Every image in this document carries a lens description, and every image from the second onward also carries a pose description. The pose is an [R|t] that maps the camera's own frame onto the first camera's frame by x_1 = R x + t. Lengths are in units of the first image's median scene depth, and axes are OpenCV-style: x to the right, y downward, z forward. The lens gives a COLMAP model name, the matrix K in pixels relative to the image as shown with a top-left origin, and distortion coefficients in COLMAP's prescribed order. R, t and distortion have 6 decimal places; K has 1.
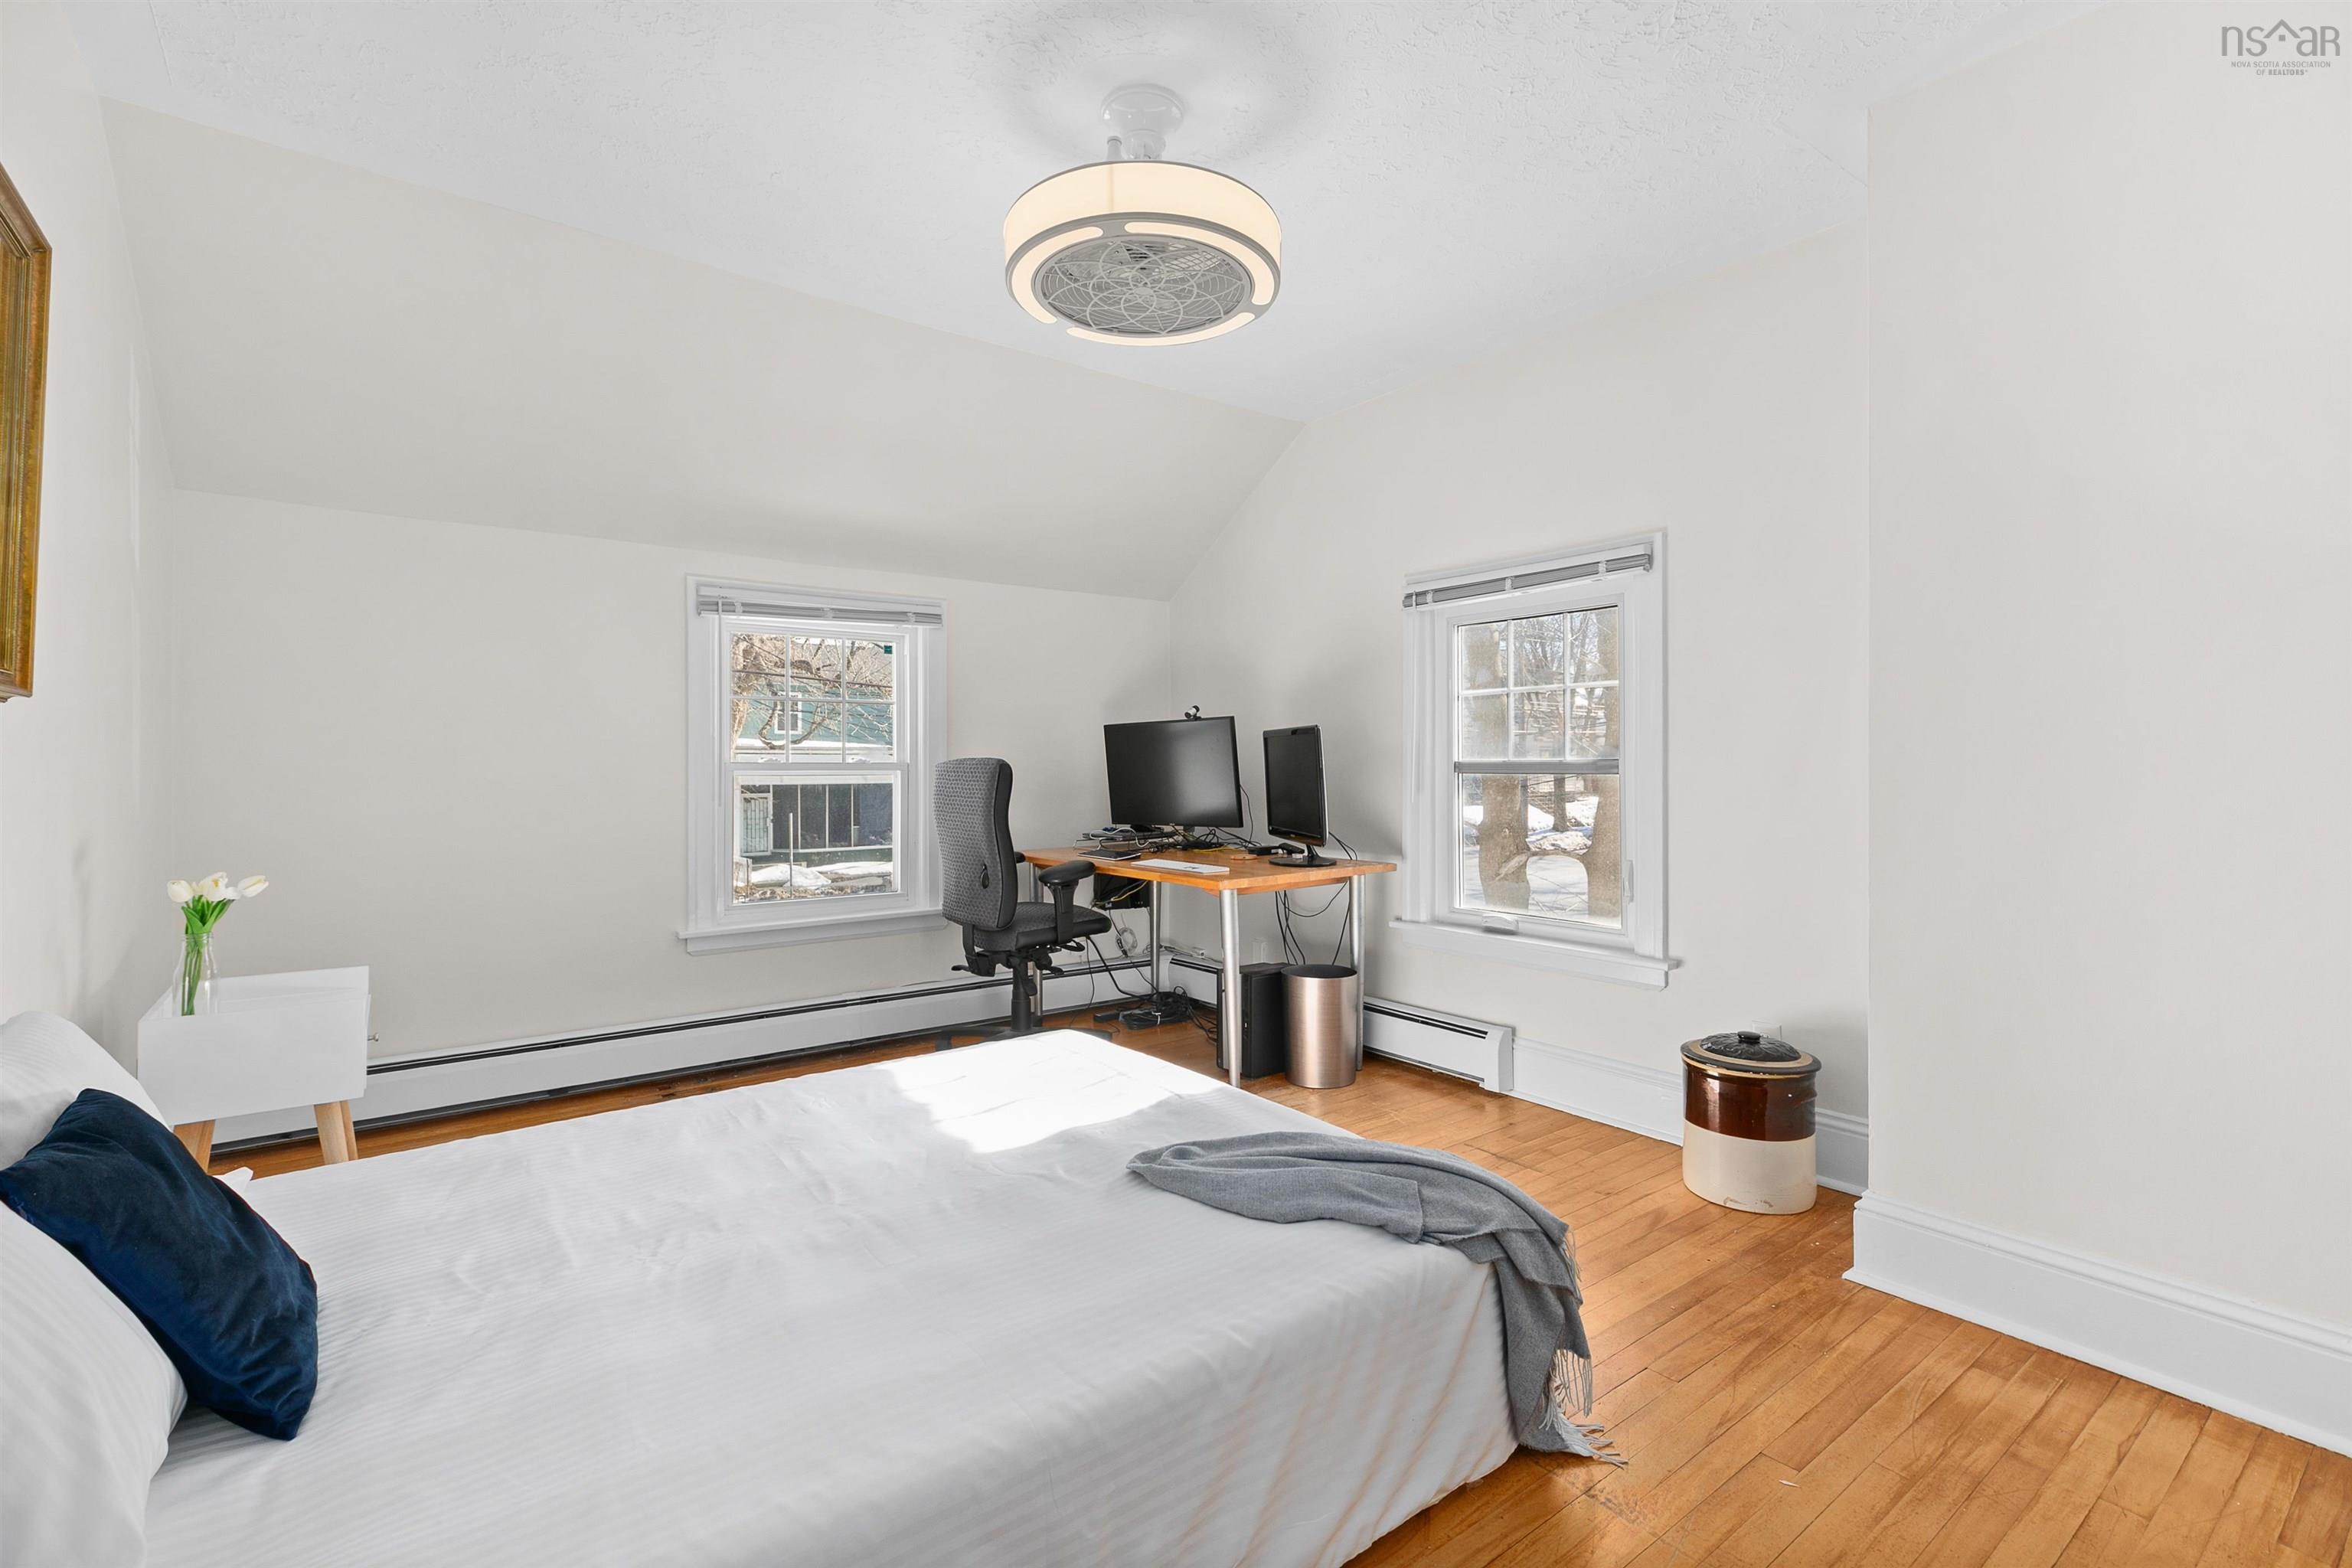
lens RADIAL K [[1070.5, 0, 1175.6], [0, 1070.5, 775.8], [0, 0, 1]] dist [0.001985, 0.000150]
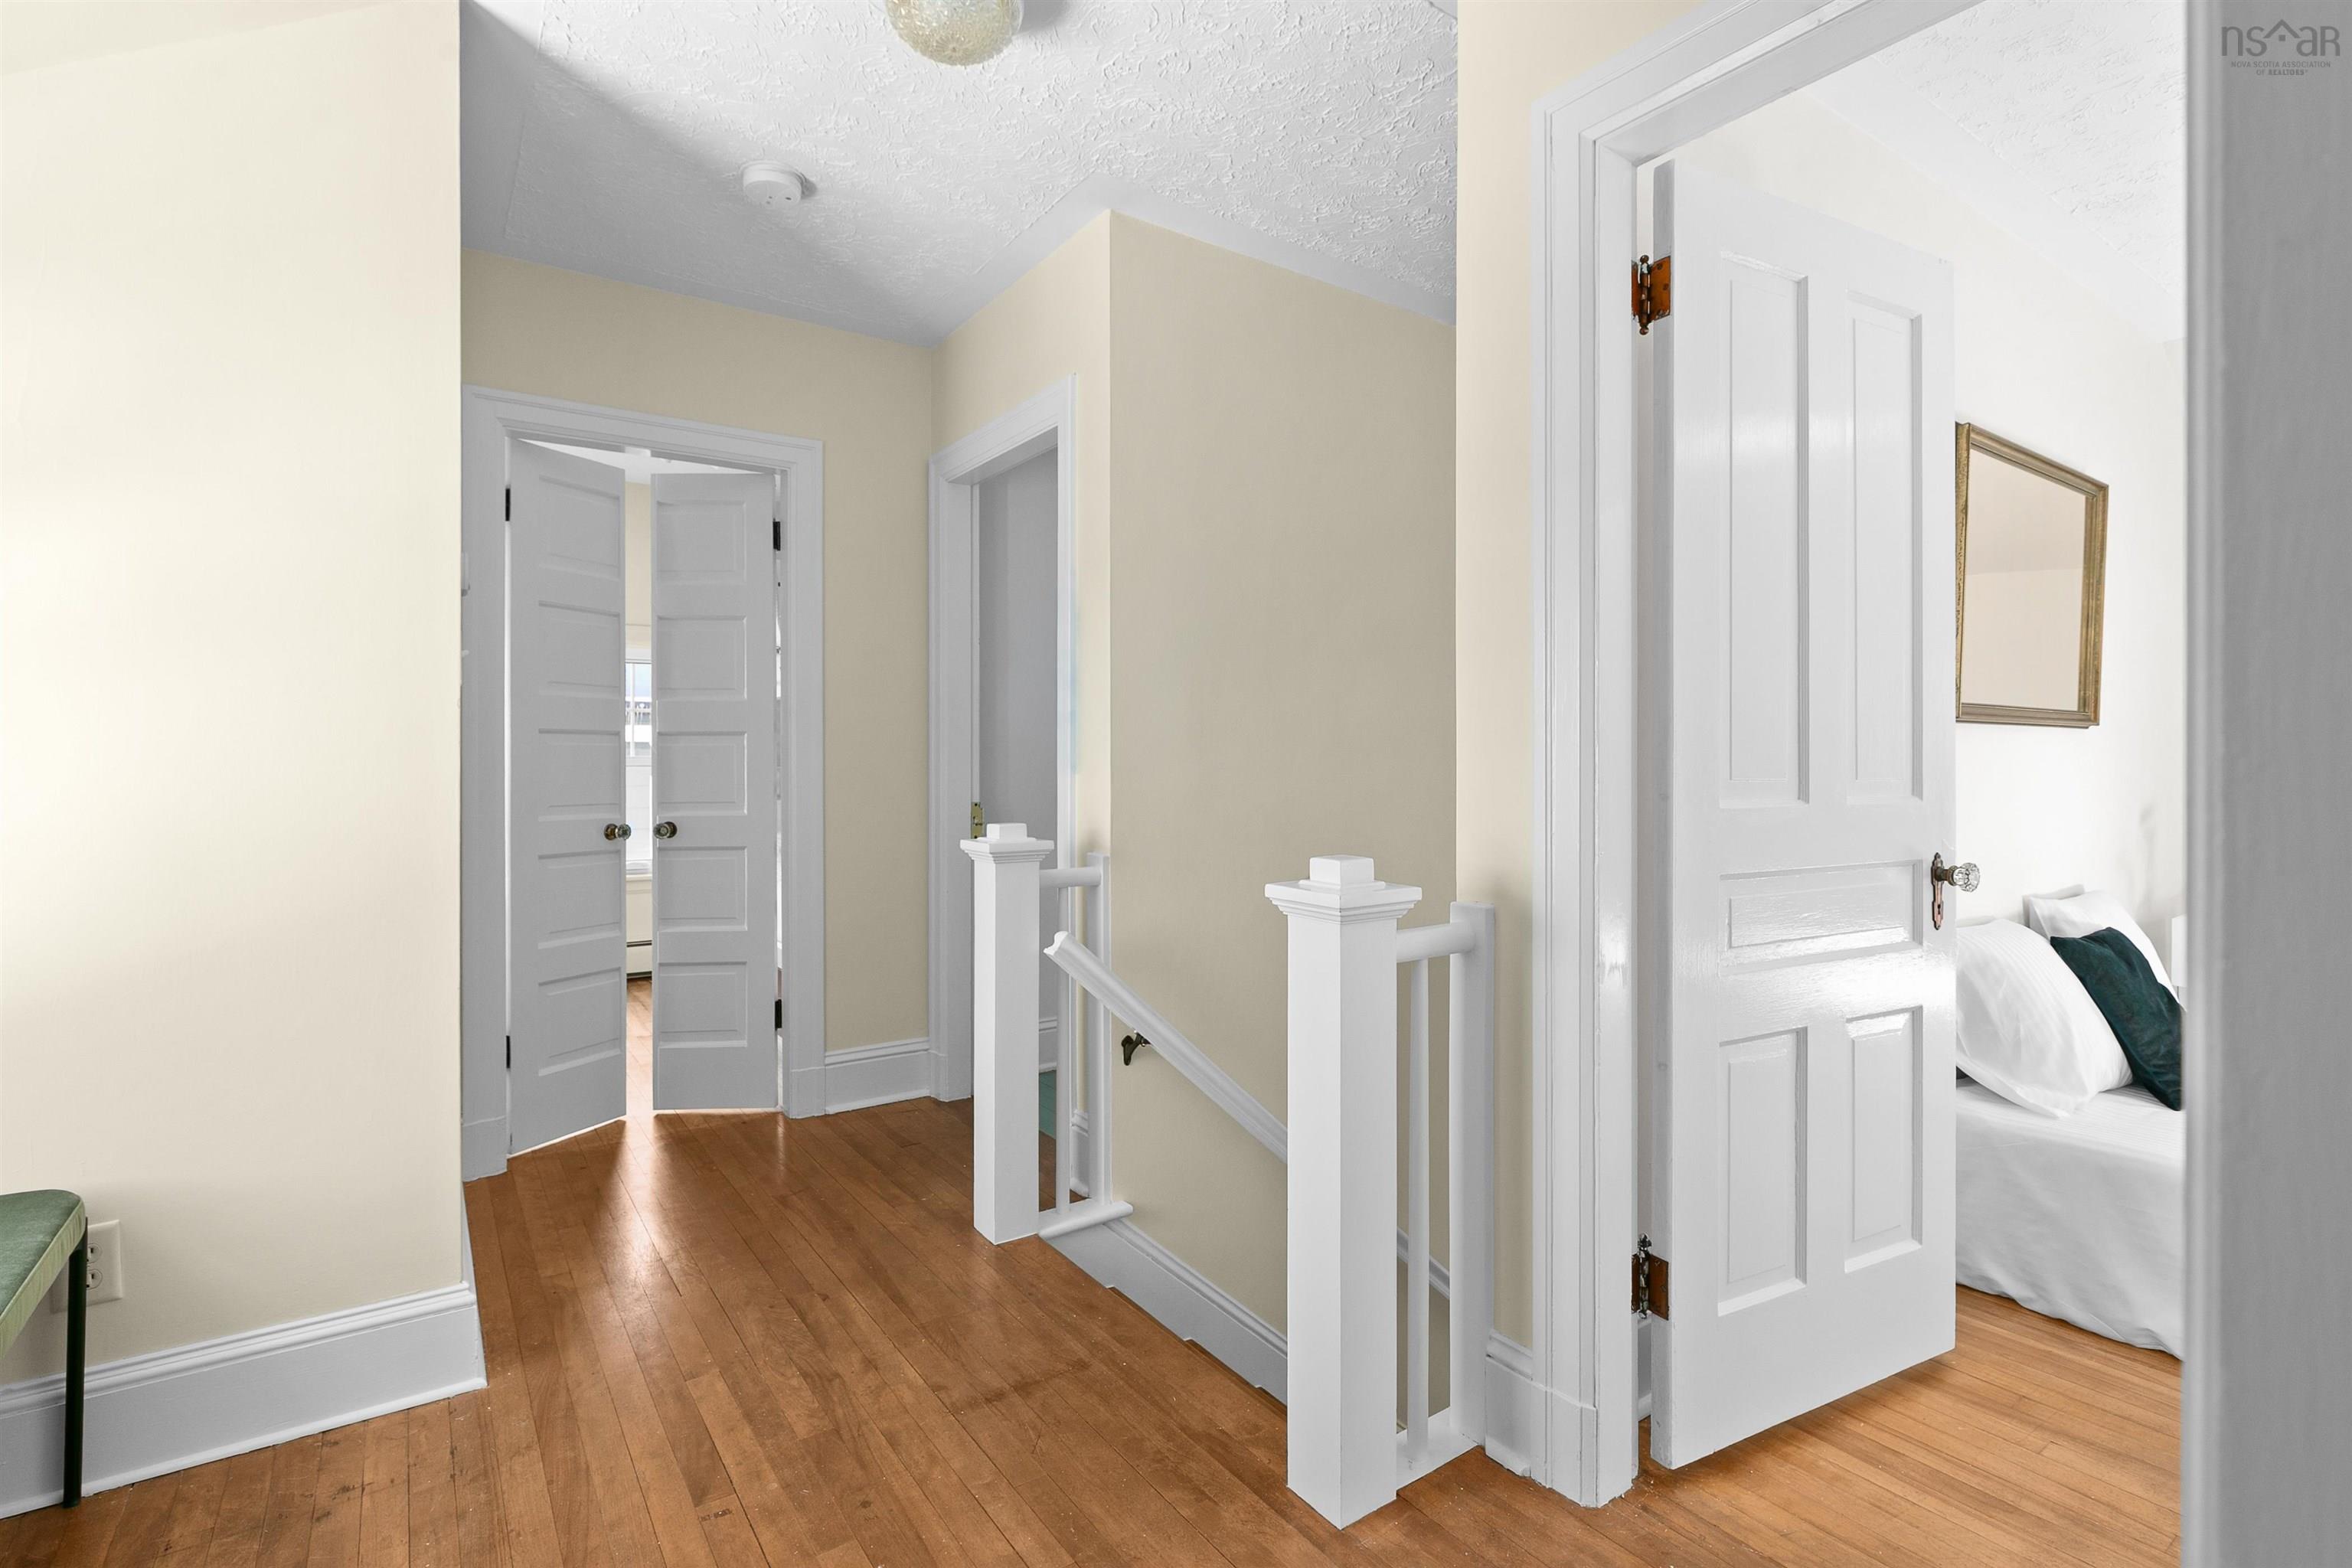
lens RADIAL K [[1110.2, 0, 1176.0], [0, 1110.2, 784.0], [0, 0, 1]] dist [-0.001964, -0.000411]
pose [[-0.040944, 0.009600, -0.999115, 0.987694], [0.004463, 0.999946, 0.009425, 0.005462], [0.999151, -0.004073, -0.040984, -0.569287]]
